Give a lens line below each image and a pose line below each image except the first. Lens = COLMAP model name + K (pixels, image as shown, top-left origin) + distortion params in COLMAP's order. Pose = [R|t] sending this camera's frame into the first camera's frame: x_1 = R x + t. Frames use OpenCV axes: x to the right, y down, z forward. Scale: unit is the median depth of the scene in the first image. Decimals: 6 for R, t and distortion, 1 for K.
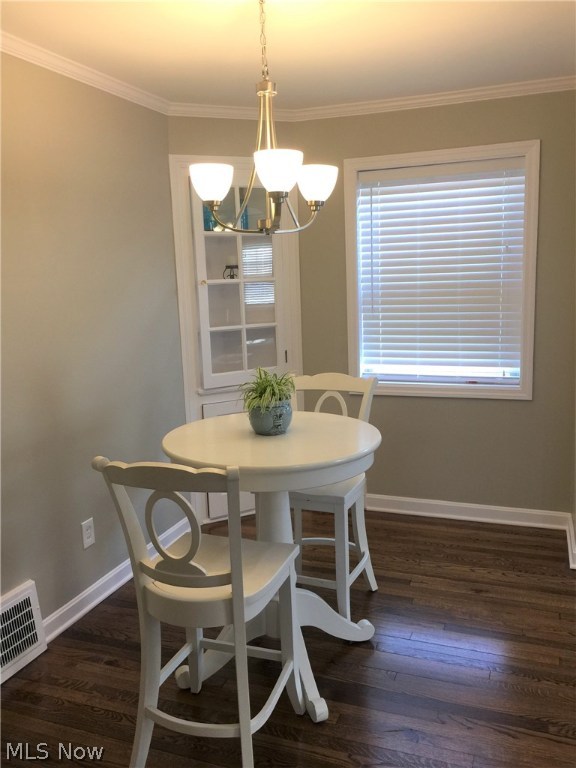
lens RADIAL K [[652.7, 0, 288.0], [0, 652.7, 384.0], [0, 0, 1]] dist [0.065562, -0.000831]
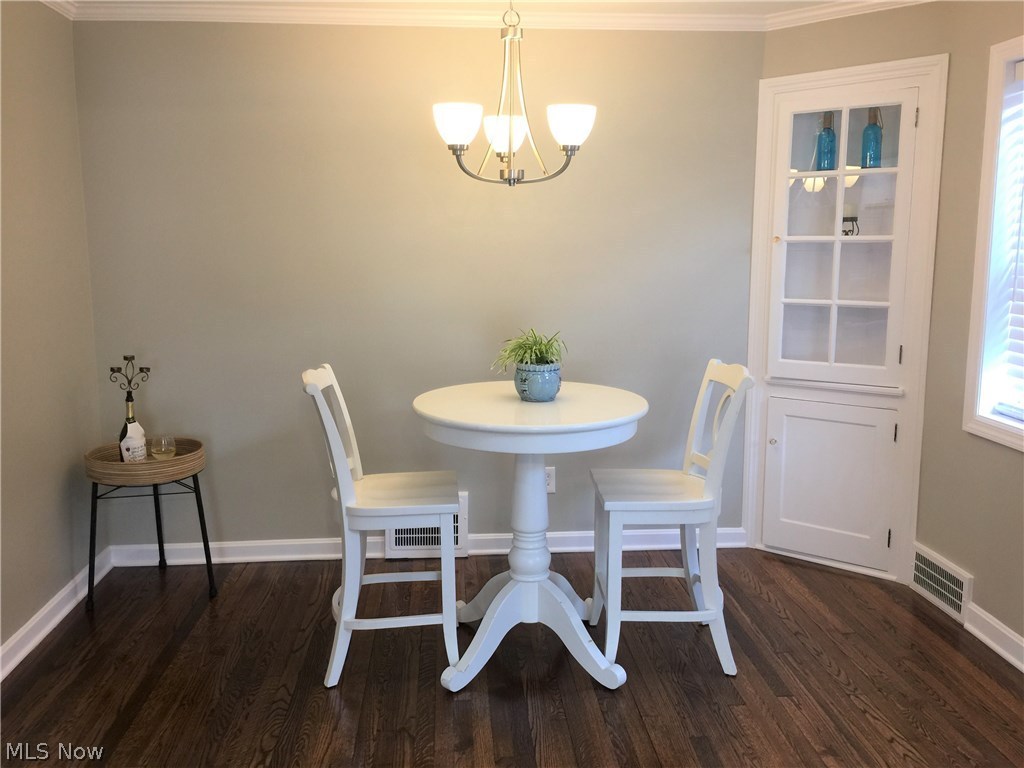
lens RADIAL K [[883.7, 0, 513.6], [0, 883.7, 369.3], [0, 0, 1]] dist [0.076781, -0.115588]
pose [[0.440785, 0.174887, -0.880411, 0.678603], [-0.171156, 0.979216, 0.108823, -0.064660], [0.881144, 0.102720, 0.461556, 0.253677]]
